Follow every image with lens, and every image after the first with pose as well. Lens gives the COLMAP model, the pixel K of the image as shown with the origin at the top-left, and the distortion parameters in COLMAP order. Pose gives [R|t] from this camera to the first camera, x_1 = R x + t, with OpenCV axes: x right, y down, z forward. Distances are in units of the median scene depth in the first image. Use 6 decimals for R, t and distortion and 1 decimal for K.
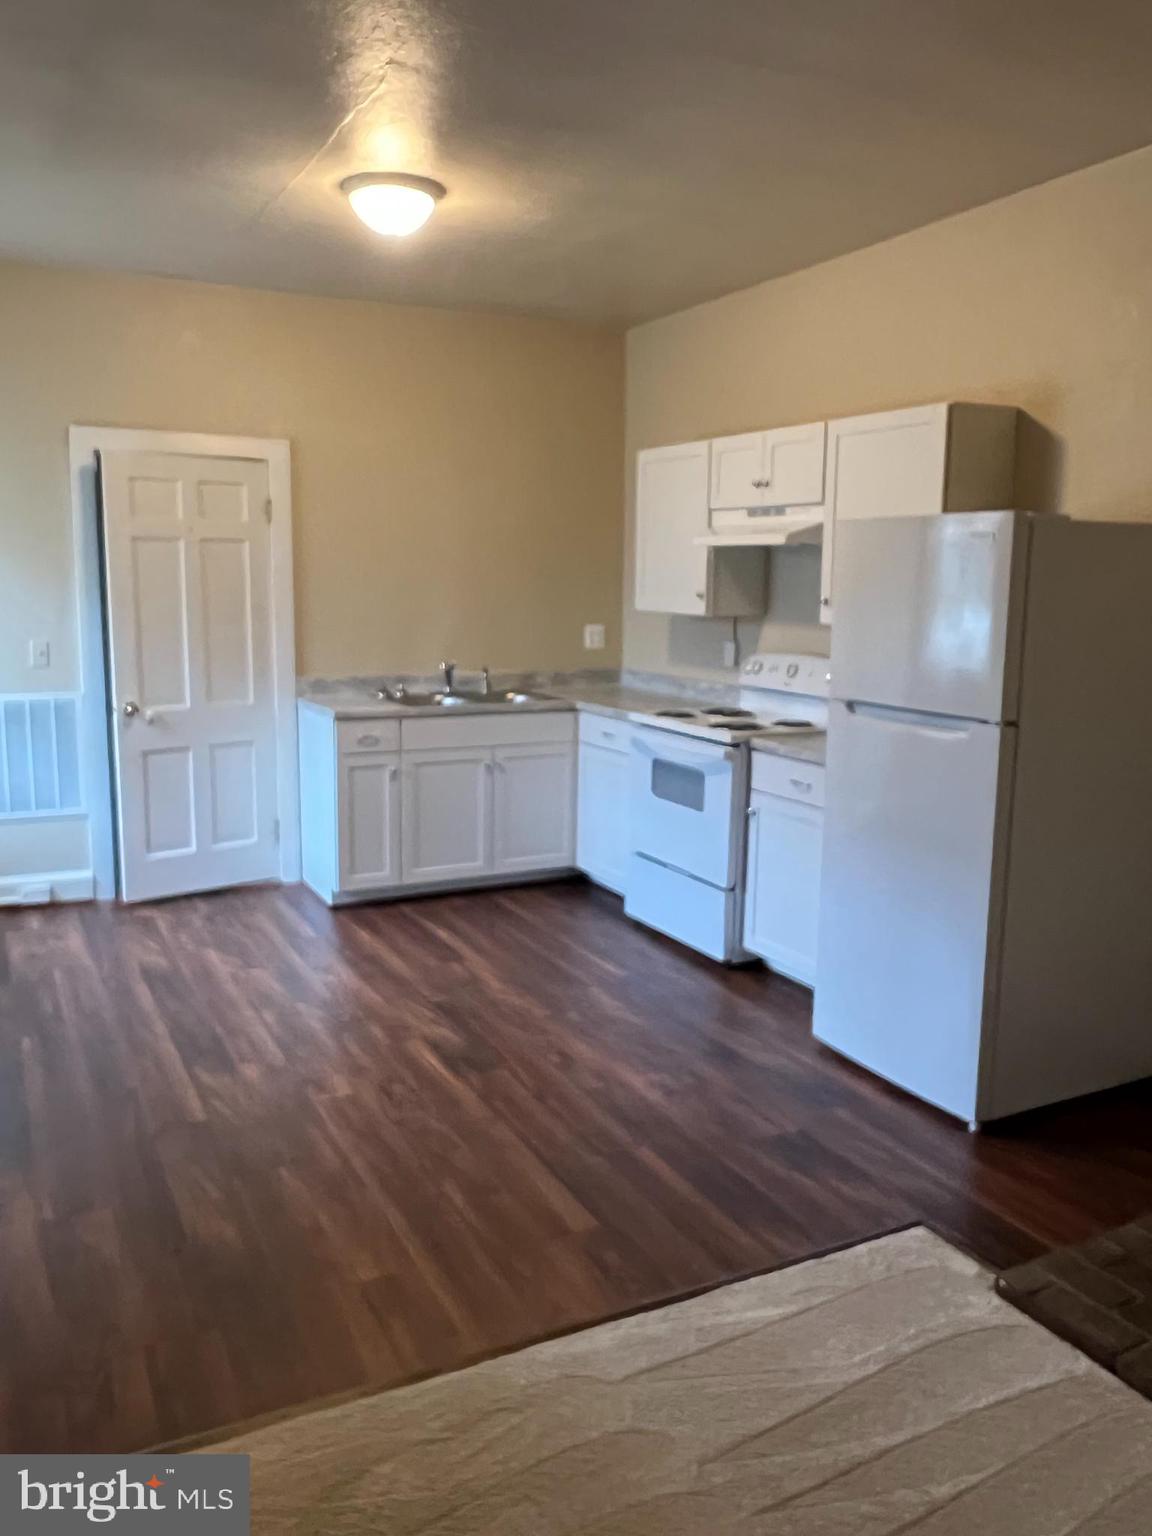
lens RADIAL K [[1166.5, 0, 573.9], [0, 1166.5, 763.5], [0, 0, 1]] dist [0.009007, -0.007033]
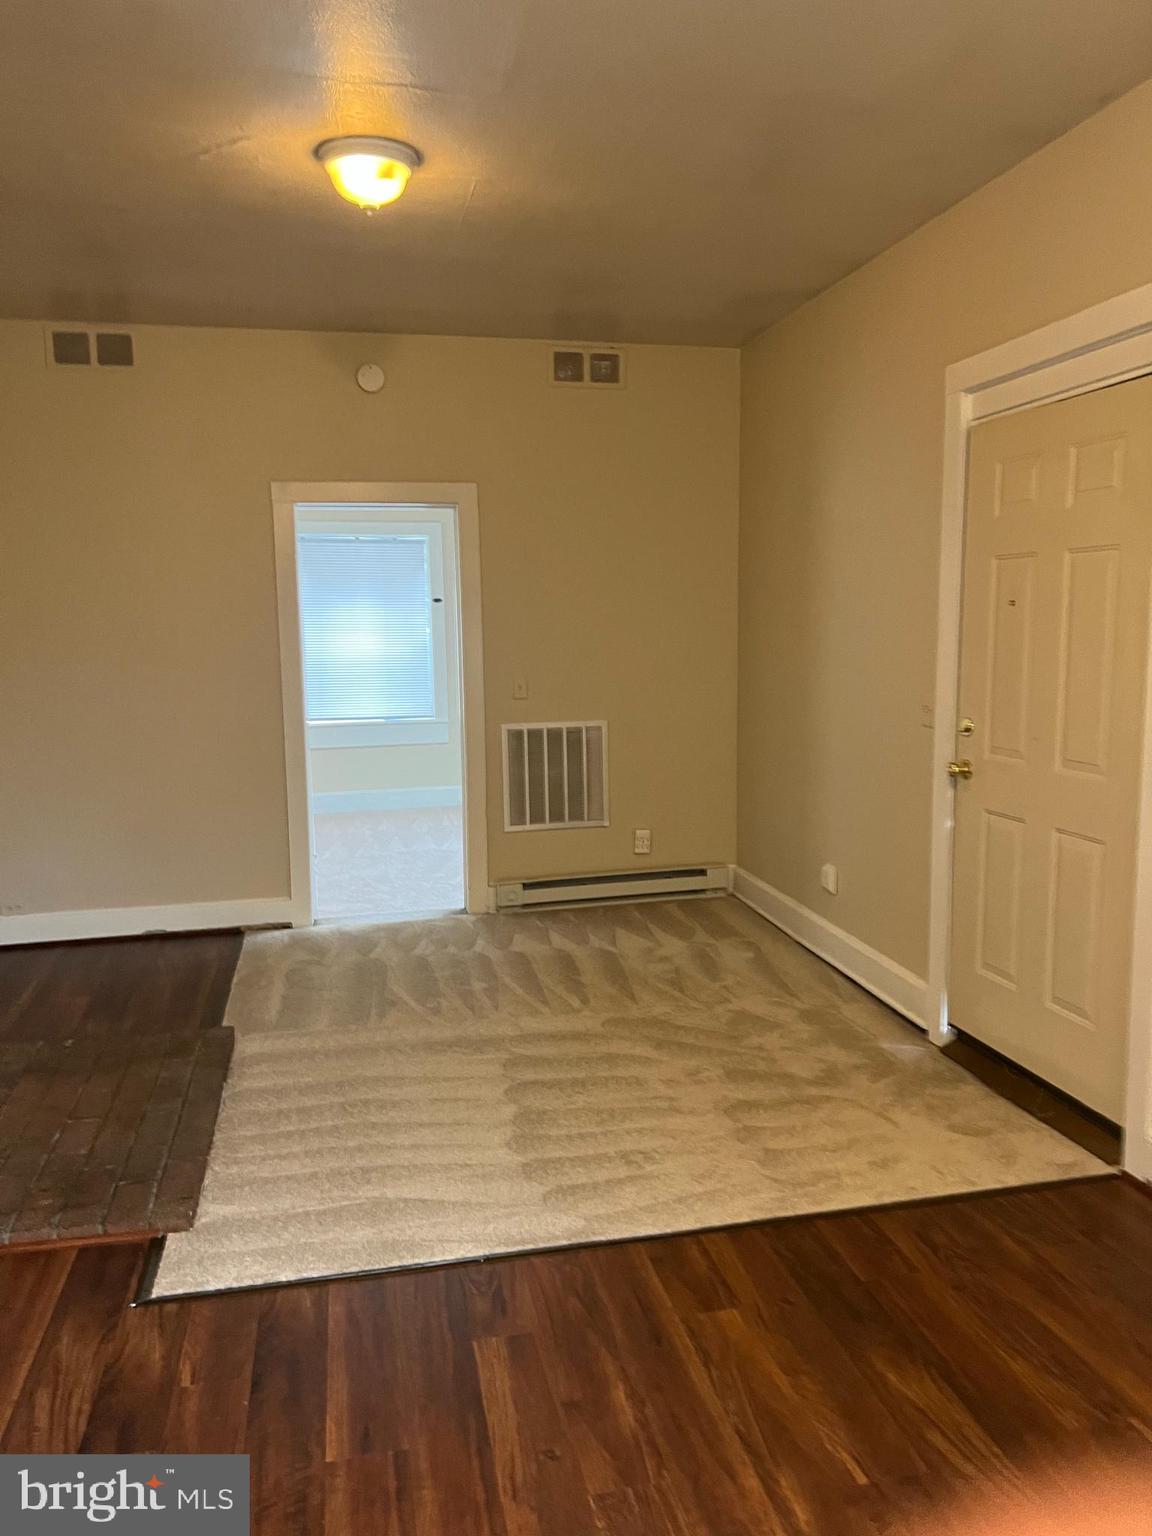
lens RADIAL K [[1166.5, 0, 576.9], [0, 1166.5, 769.1], [0, 0, 1]] dist [0.009007, -0.007033]
pose [[-0.961265, -0.037348, 0.273084, -0.278635], [0.044748, 0.956486, 0.288328, -0.271397], [-0.271969, 0.289379, -0.917765, 1.654701]]
